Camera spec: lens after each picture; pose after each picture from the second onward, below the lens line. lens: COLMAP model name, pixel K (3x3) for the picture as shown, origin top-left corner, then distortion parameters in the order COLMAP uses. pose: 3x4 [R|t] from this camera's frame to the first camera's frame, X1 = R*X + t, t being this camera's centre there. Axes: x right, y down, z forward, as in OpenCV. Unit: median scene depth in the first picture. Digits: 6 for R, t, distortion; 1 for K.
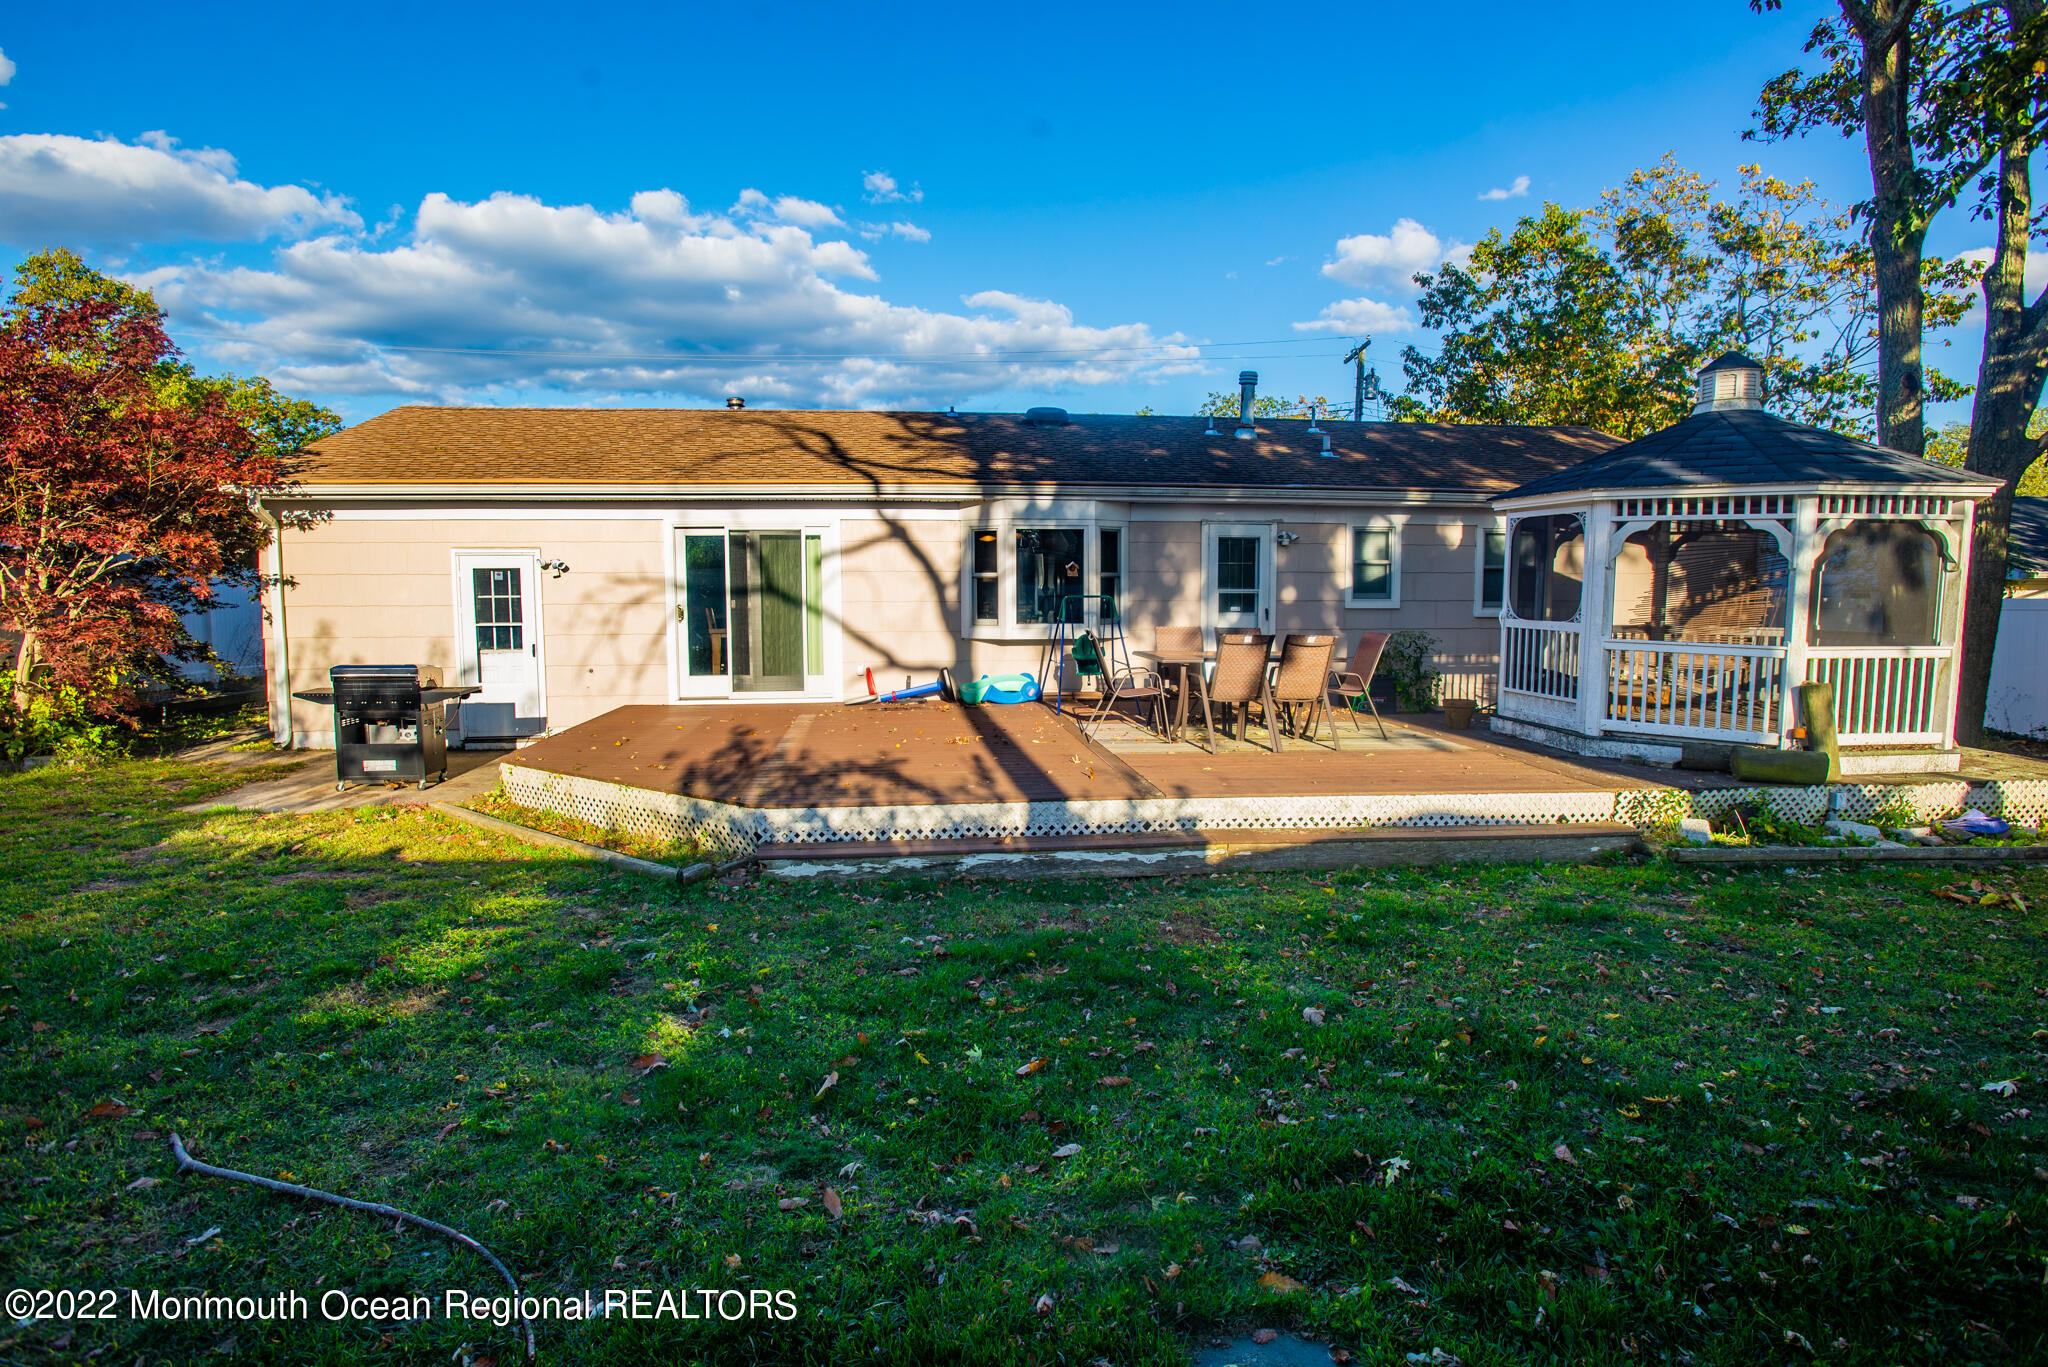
lens RADIAL K [[1071.2, 0, 1022.0], [0, 1071.2, 680.9], [0, 0, 1]] dist [-0.055583, 0.025891]
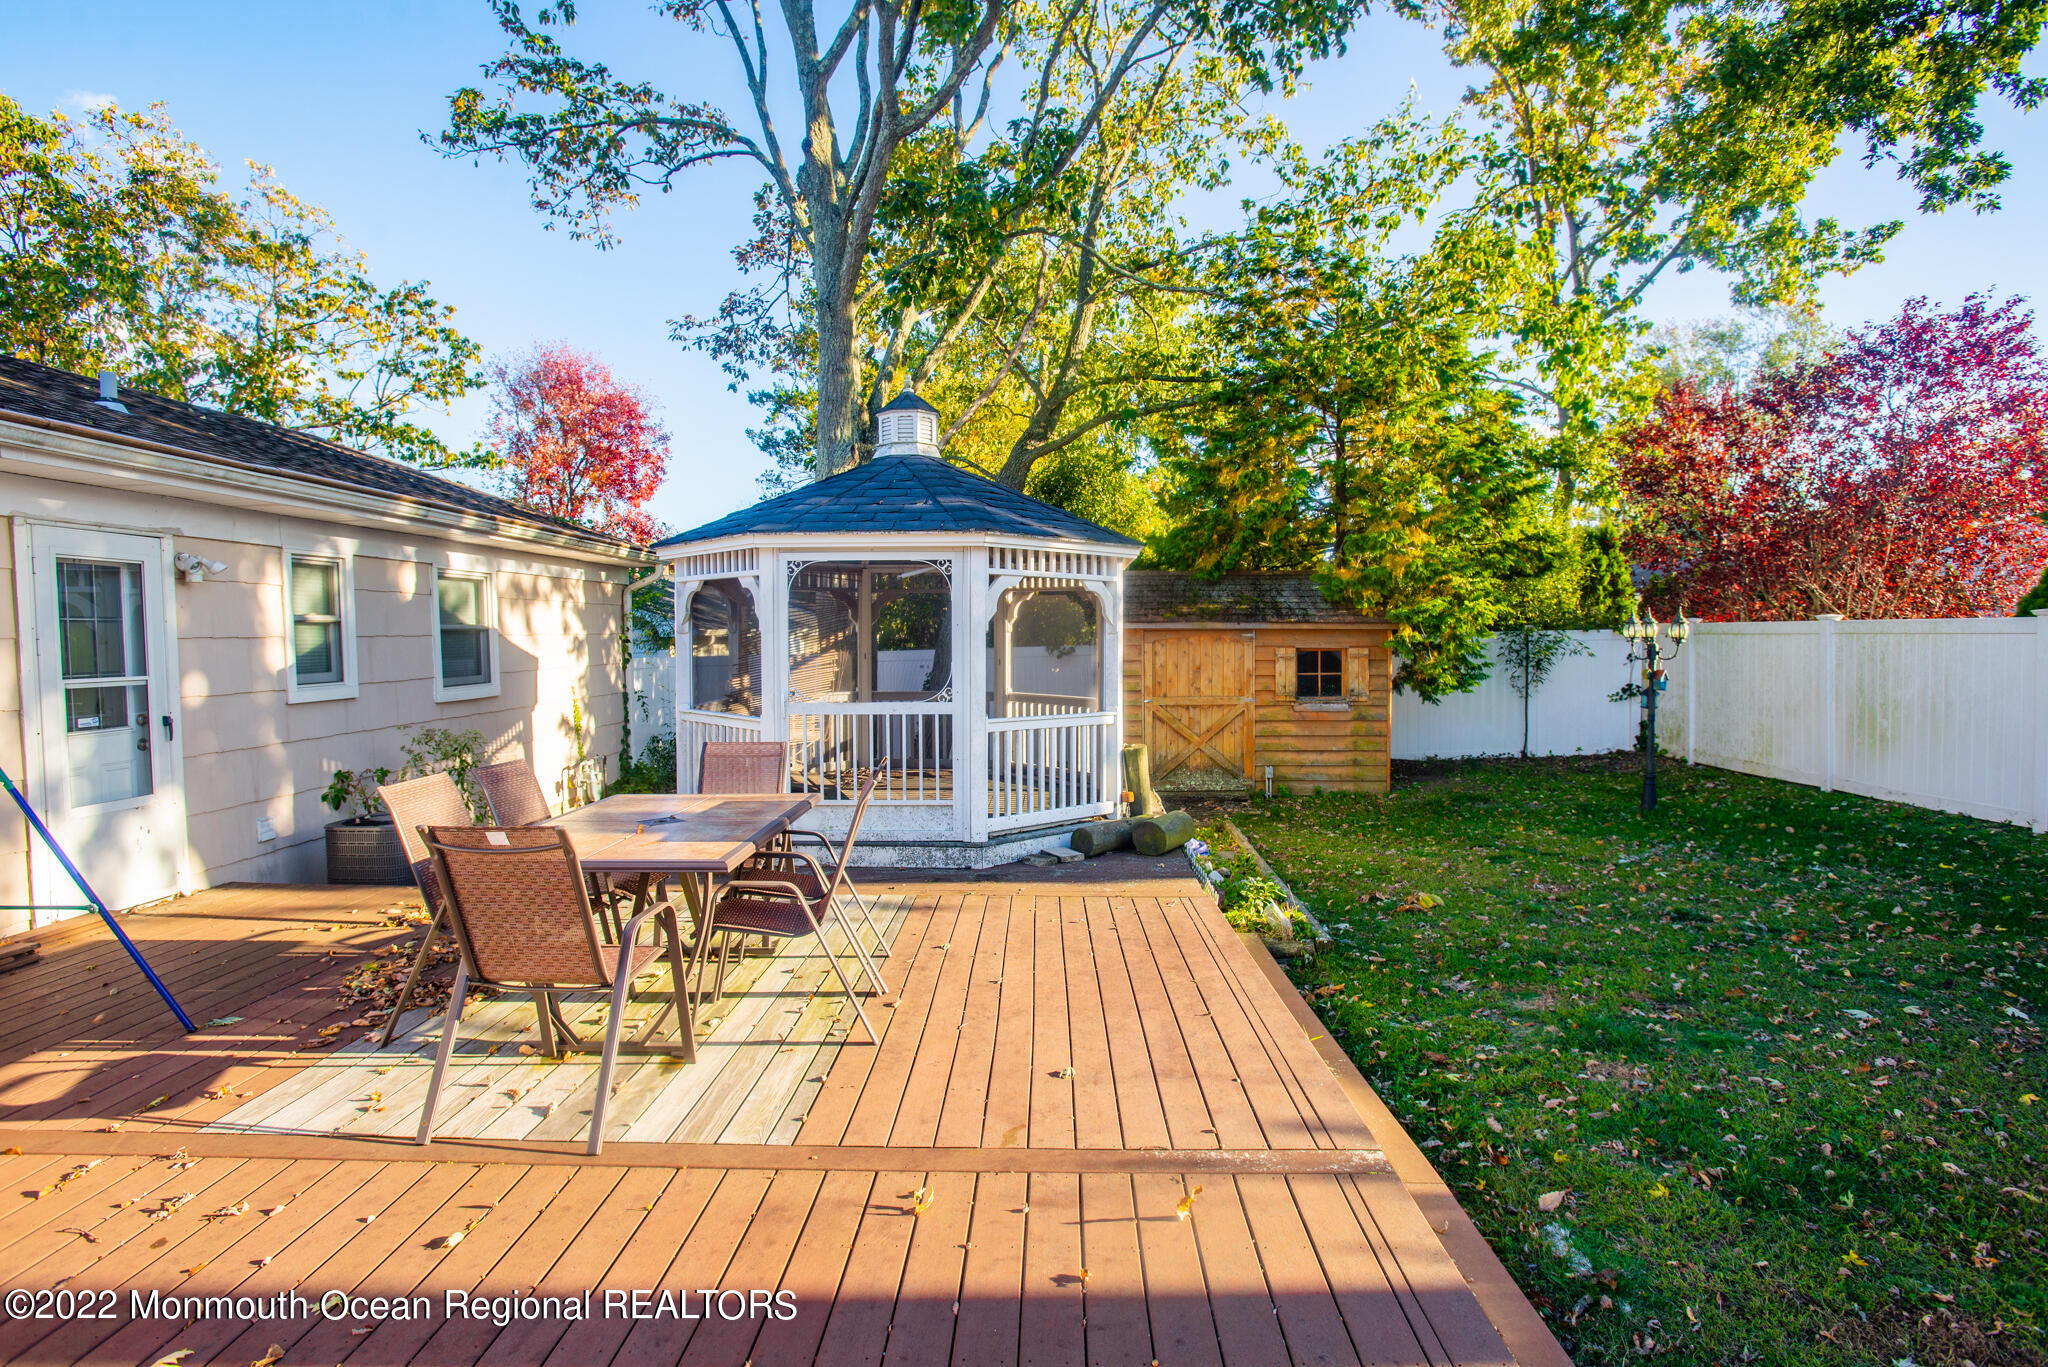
lens RADIAL K [[1070.2, 0, 1021.7], [0, 1070.2, 681.7], [0, 0, 1]] dist [-0.056272, 0.025958]
pose [[0.150677, -0.046777, 0.987476, -0.222280], [0.097629, 0.994701, 0.032222, -0.083357], [-0.983751, 0.091551, 0.154445, 0.764702]]
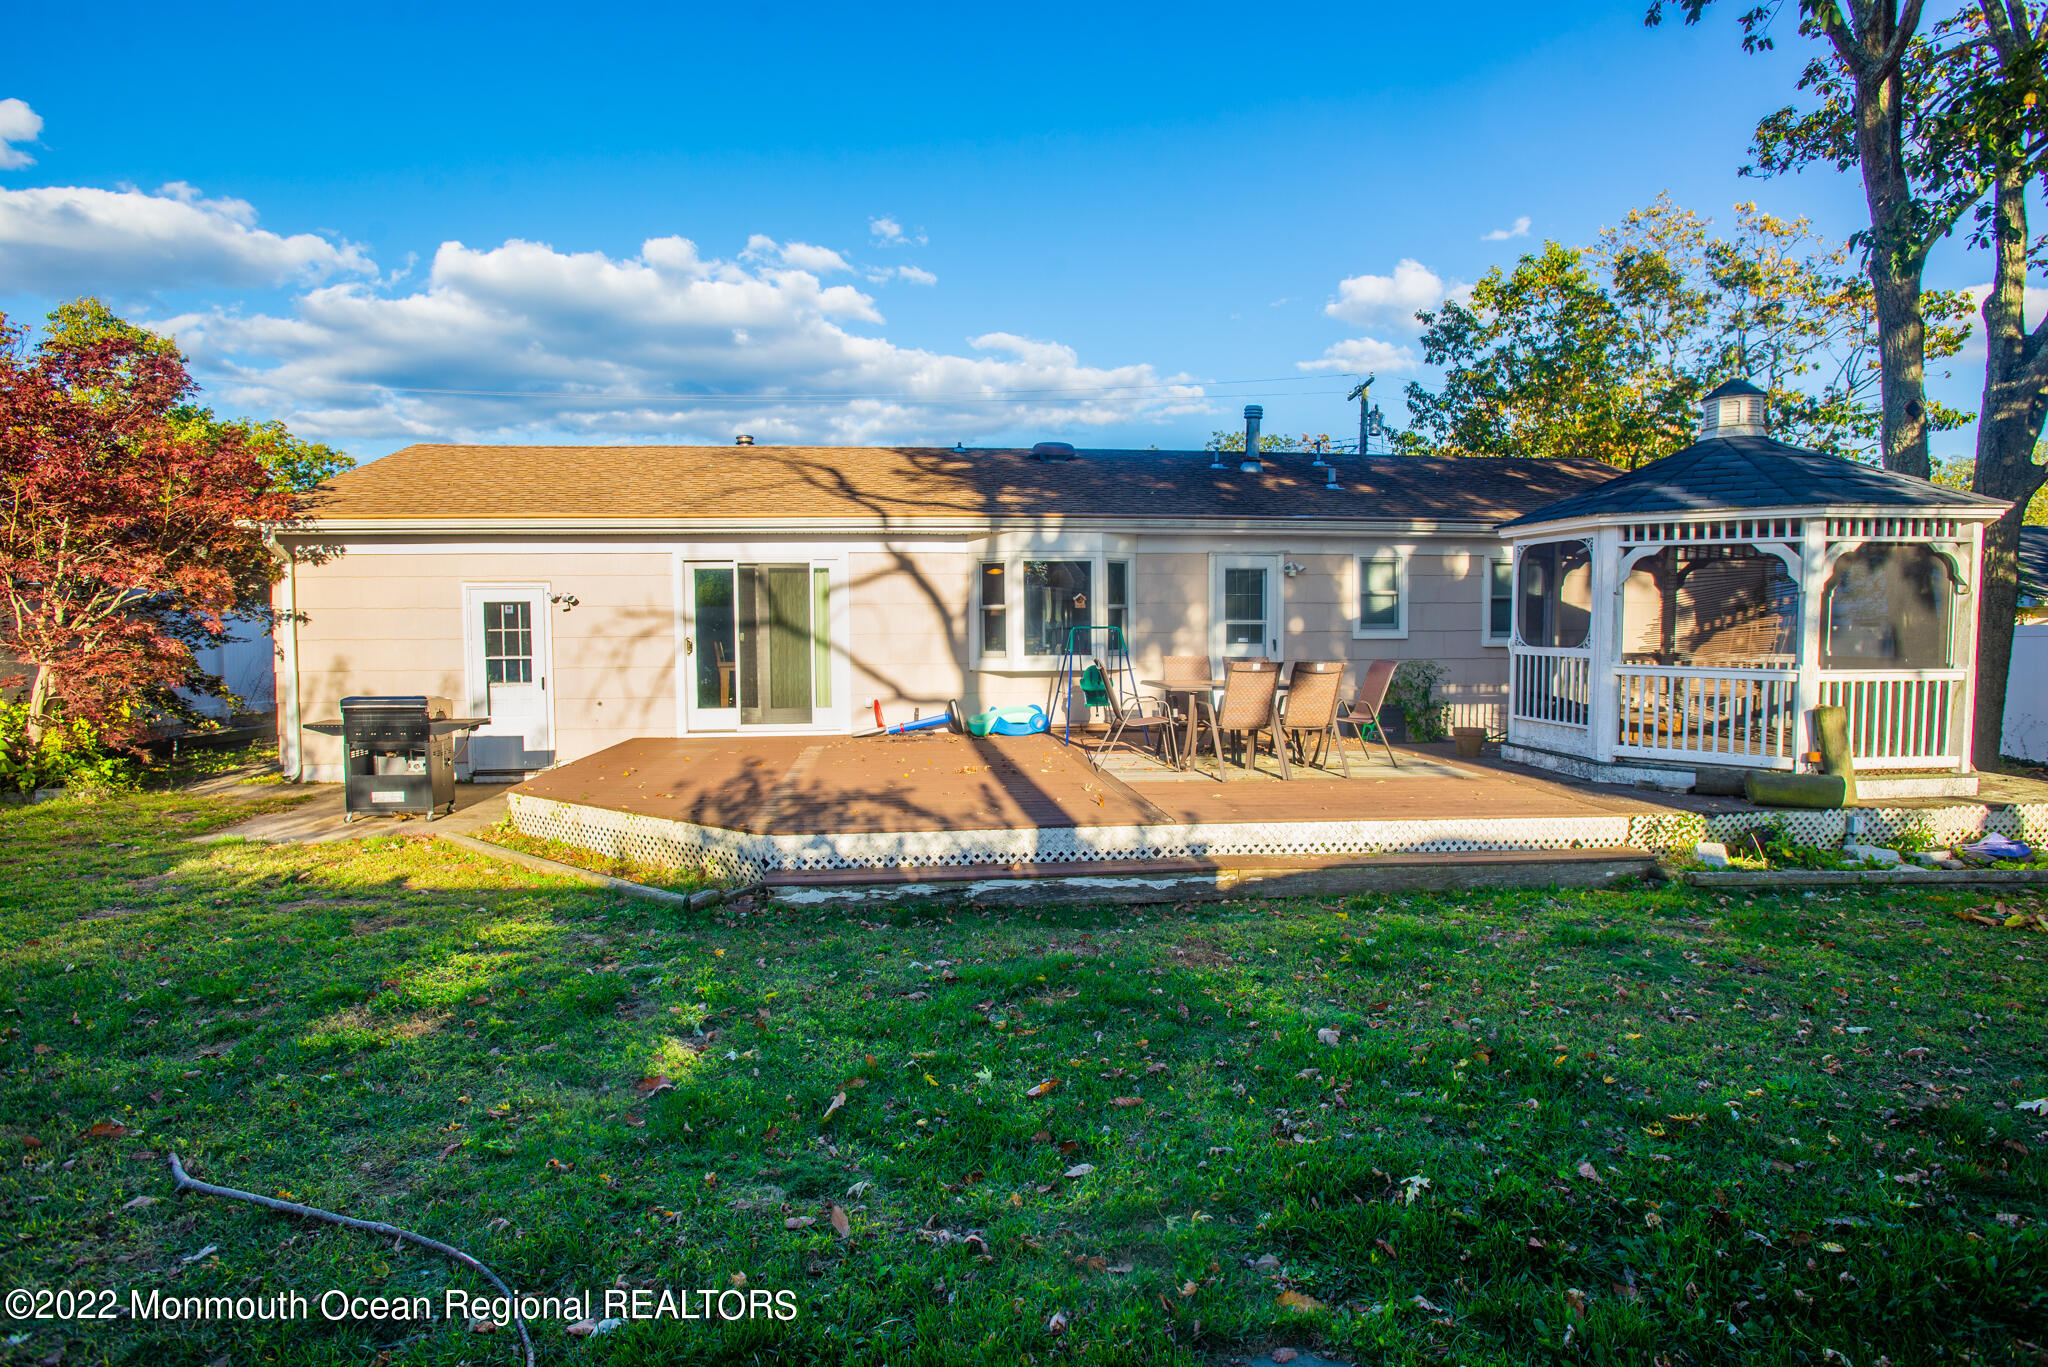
lens RADIAL K [[1070.2, 0, 1021.7], [0, 1070.2, 681.7], [0, 0, 1]] dist [-0.056272, 0.025958]
pose [[0.999965, -0.004369, -0.007167, -0.000583], [0.004108, 0.999340, -0.036091, 0.009311], [0.007320, 0.036060, 0.999323, 0.002146]]
